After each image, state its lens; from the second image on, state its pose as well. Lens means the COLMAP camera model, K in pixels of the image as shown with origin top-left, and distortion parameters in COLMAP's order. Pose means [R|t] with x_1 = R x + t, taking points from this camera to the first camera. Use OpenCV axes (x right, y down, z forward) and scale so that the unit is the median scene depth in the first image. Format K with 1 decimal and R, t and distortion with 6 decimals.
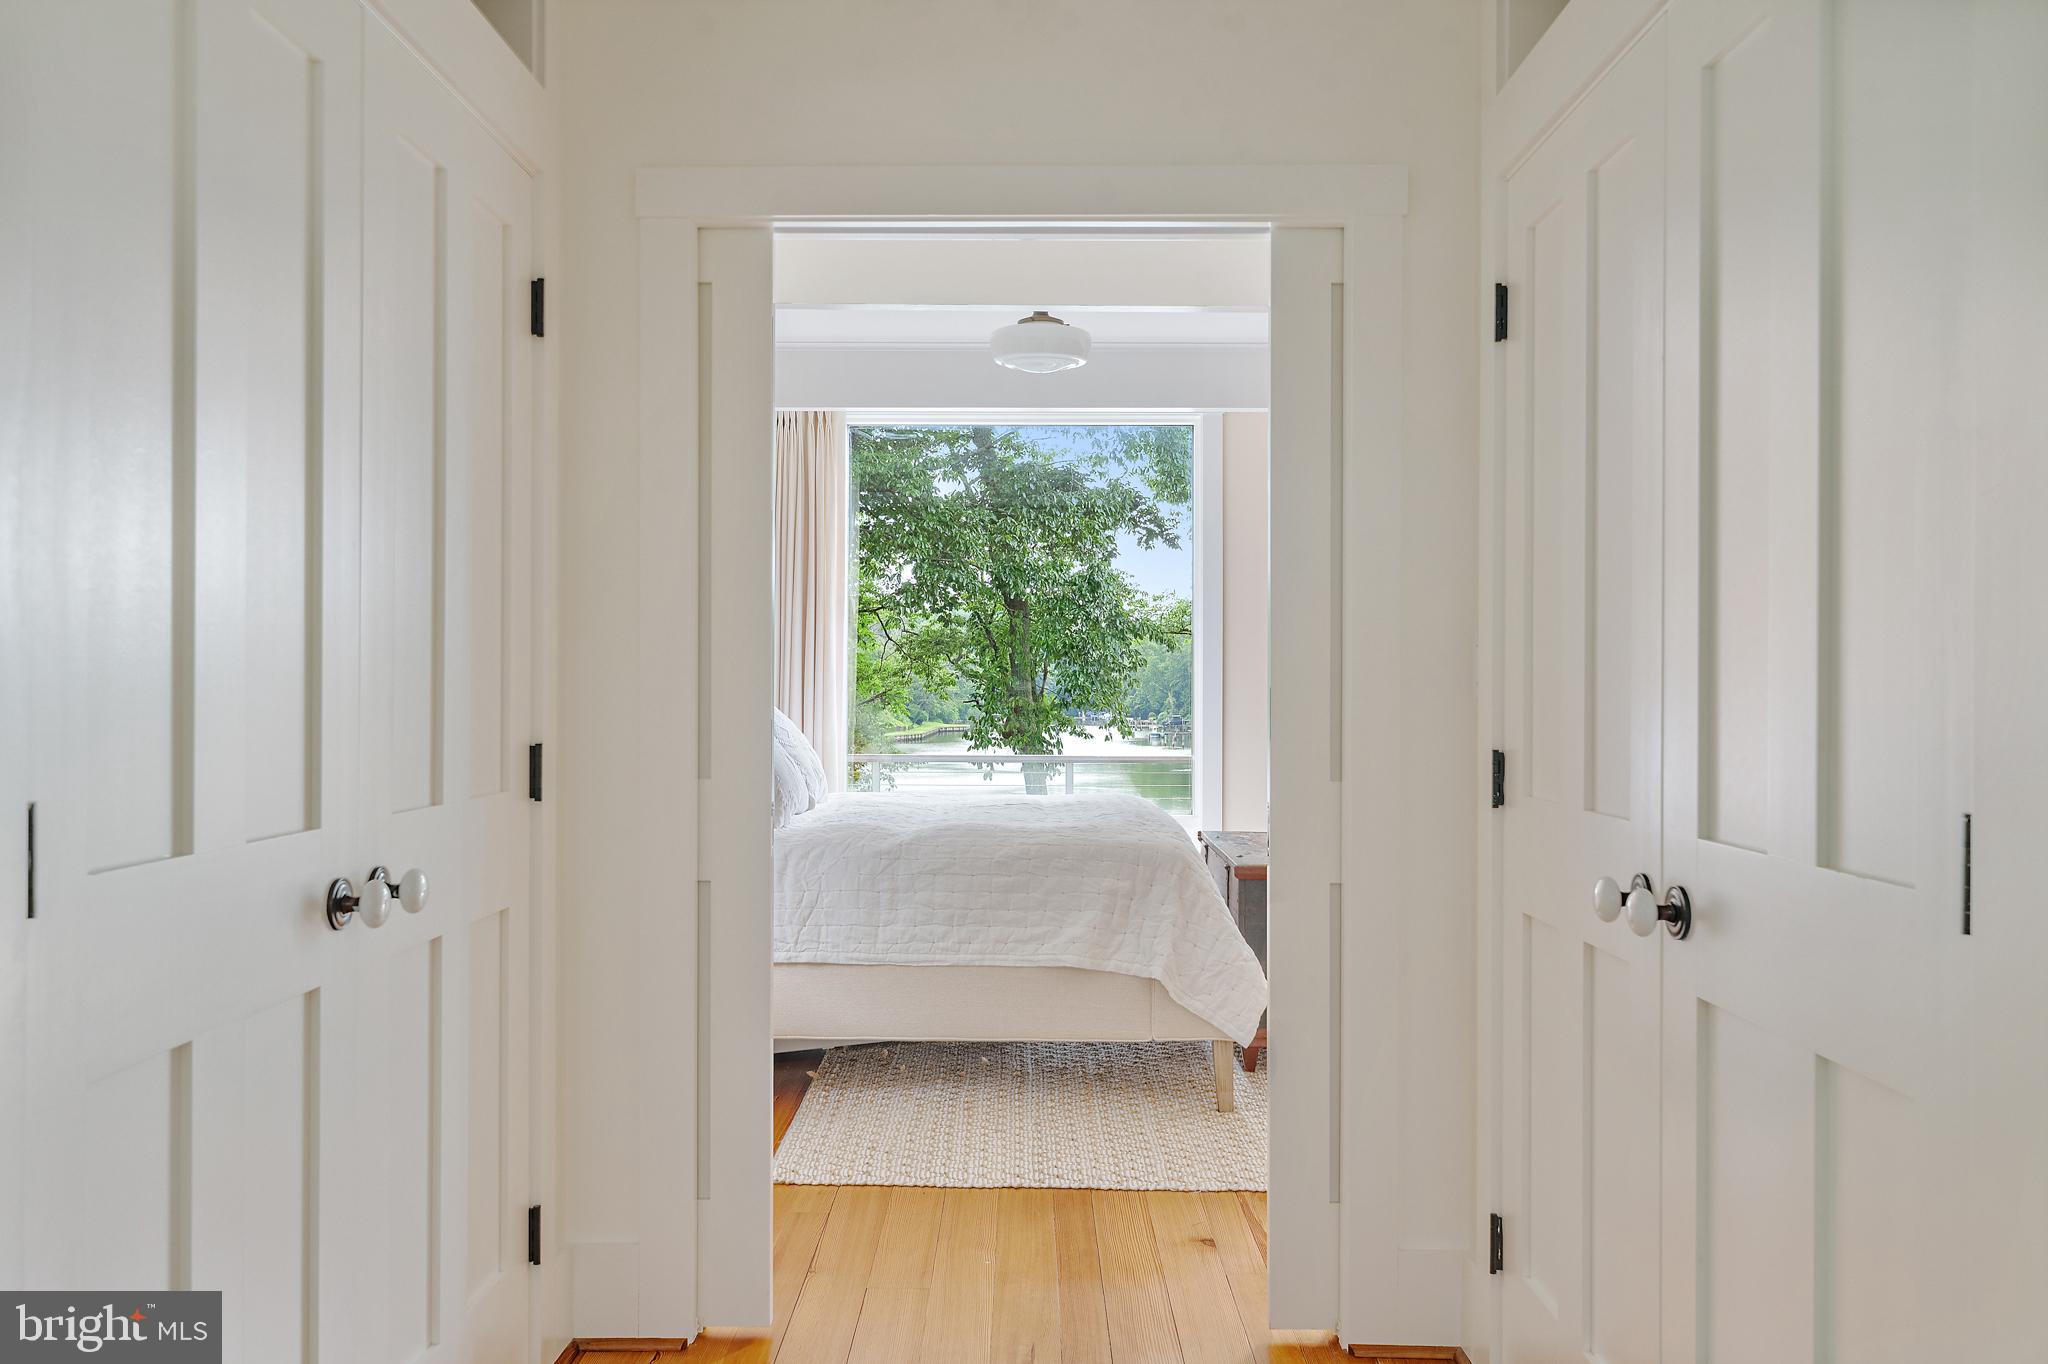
lens RADIAL K [[1707.0, 0, 1024.0], [0, 1707.0, 682.0], [0, 0, 1]] dist [0.000723, 0.000004]
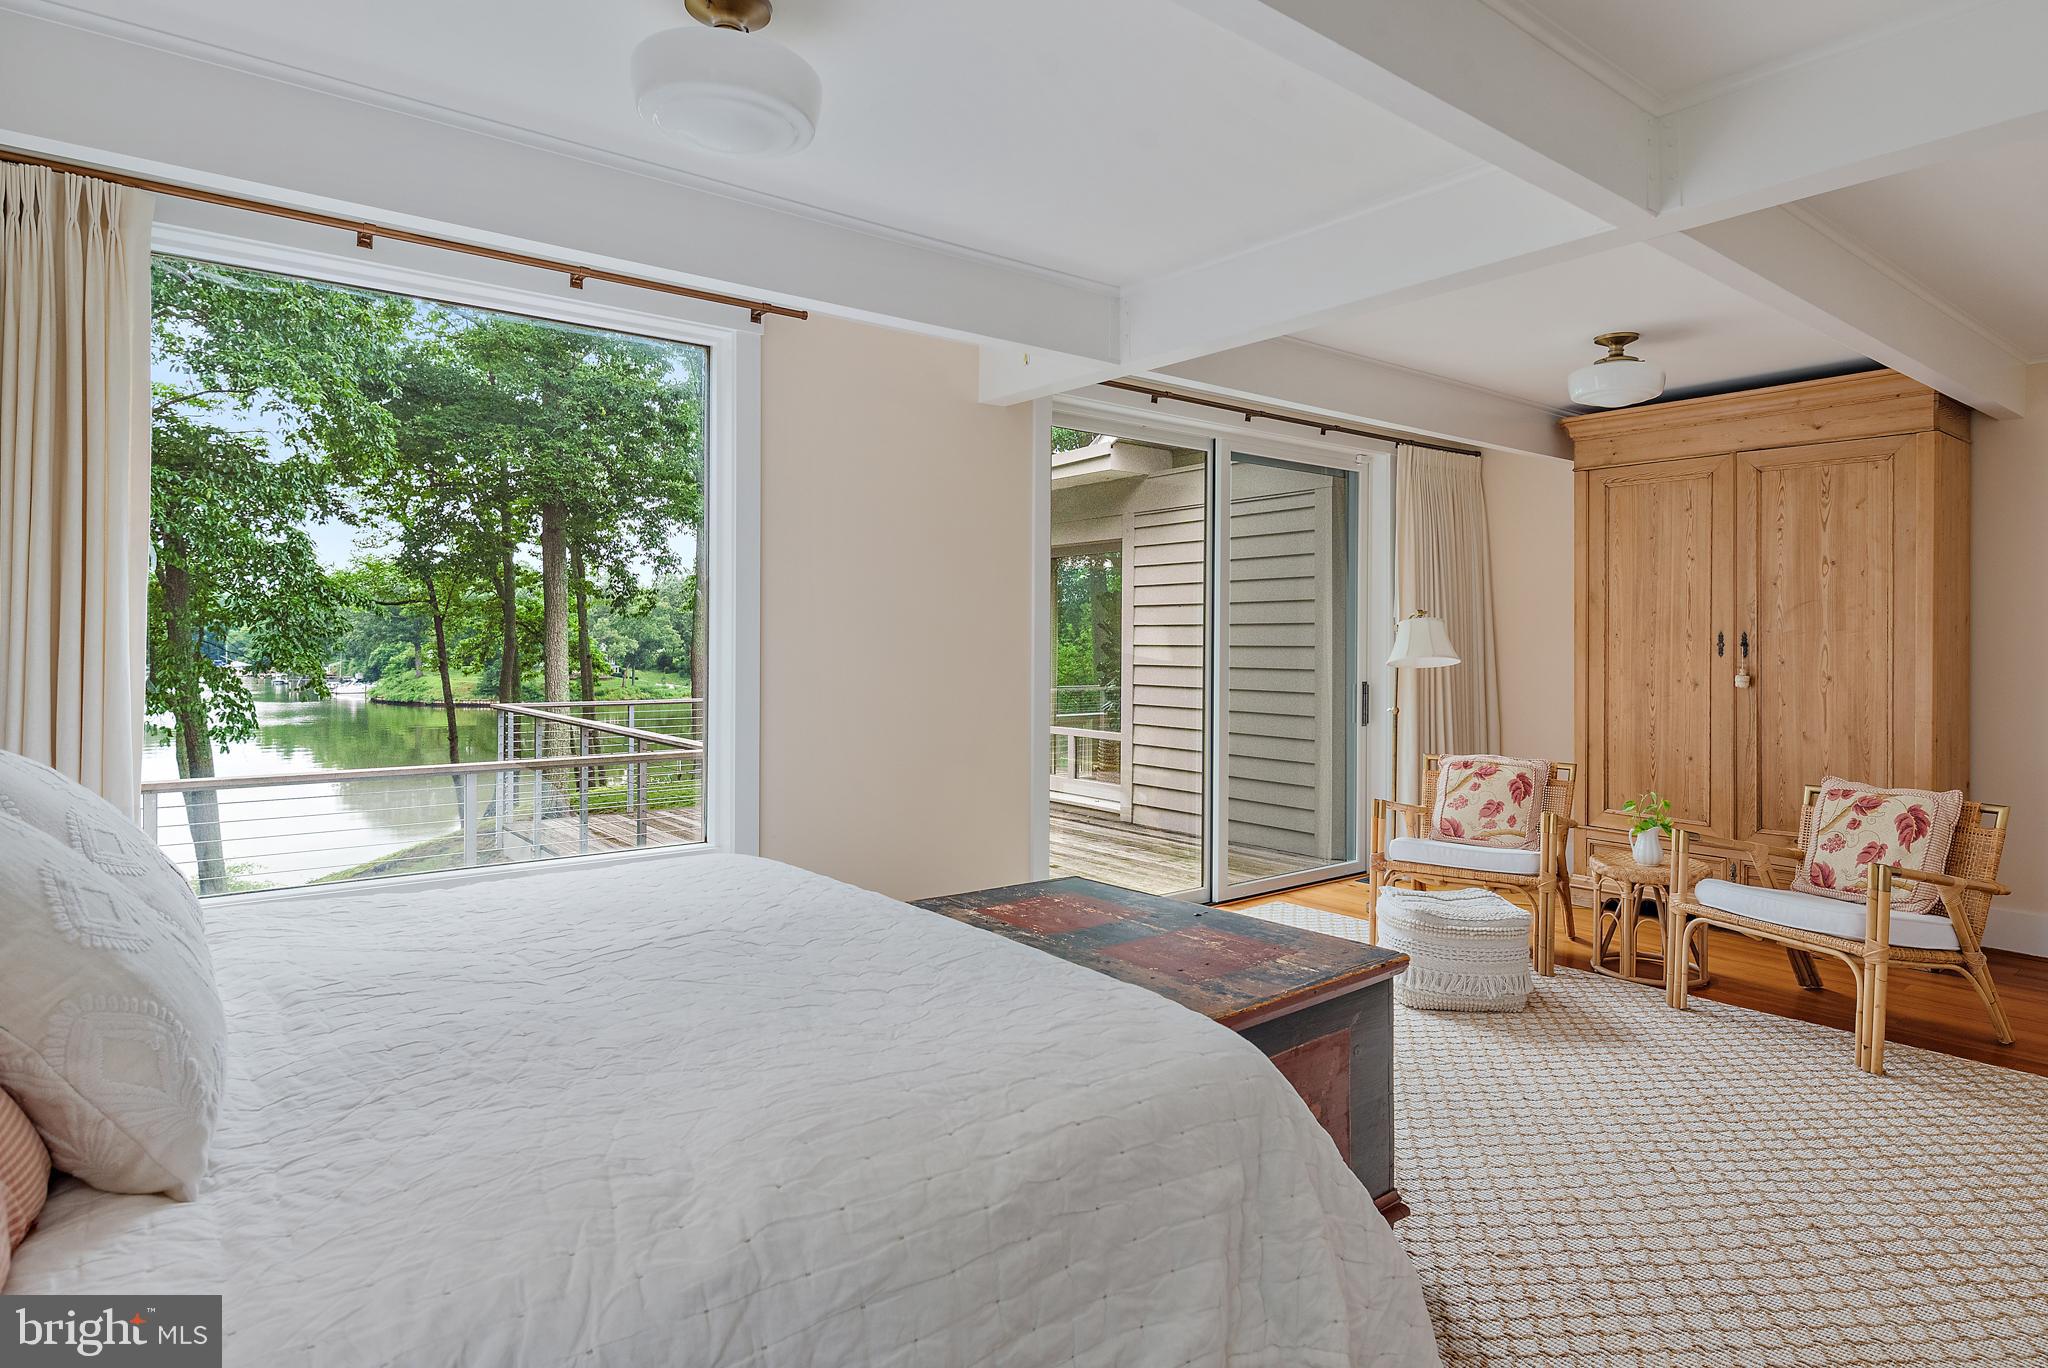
lens RADIAL K [[1128.3, 0, 1031.9], [0, 1128.3, 652.3], [0, 0, 1]] dist [0.000628, -0.002093]
pose [[0.781319, -0.002632, 0.624127, -0.035661], [-0.005250, 0.999928, 0.010788, -0.005914], [-0.624110, -0.011706, 0.781249, 0.178521]]
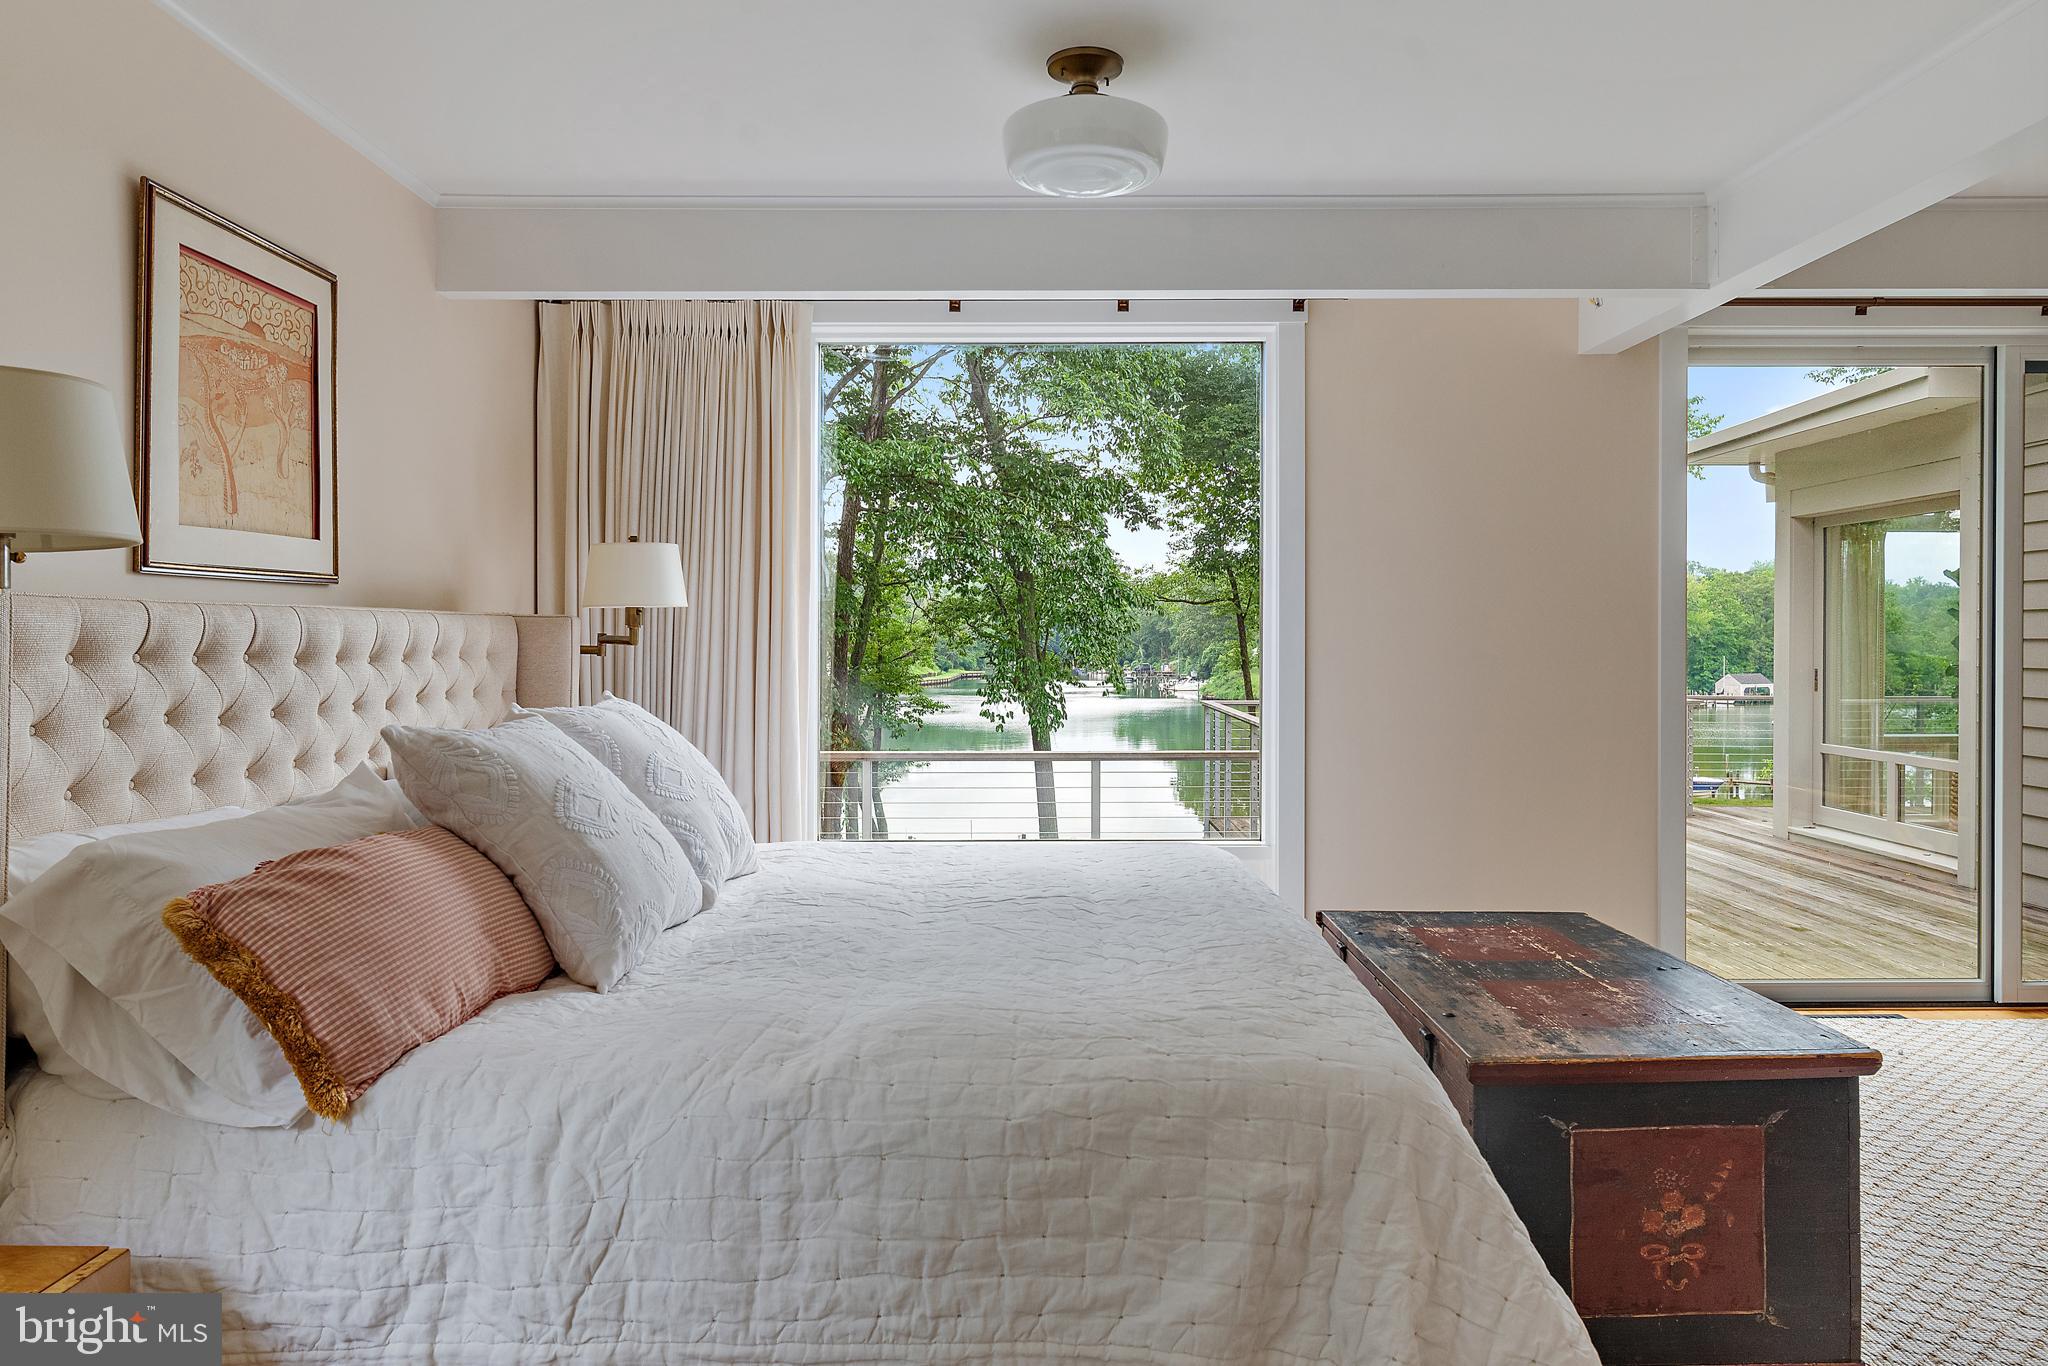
lens RADIAL K [[1278.9, 0, 1023.7], [0, 1278.9, 643.9], [0, 0, 1]] dist [0.003772, 0.001116]
pose [[0.999991, -0.003351, -0.002438, -0.003018], [0.003366, 0.999976, 0.006094, -0.005937], [0.002418, -0.006102, 0.999978, 0.150293]]
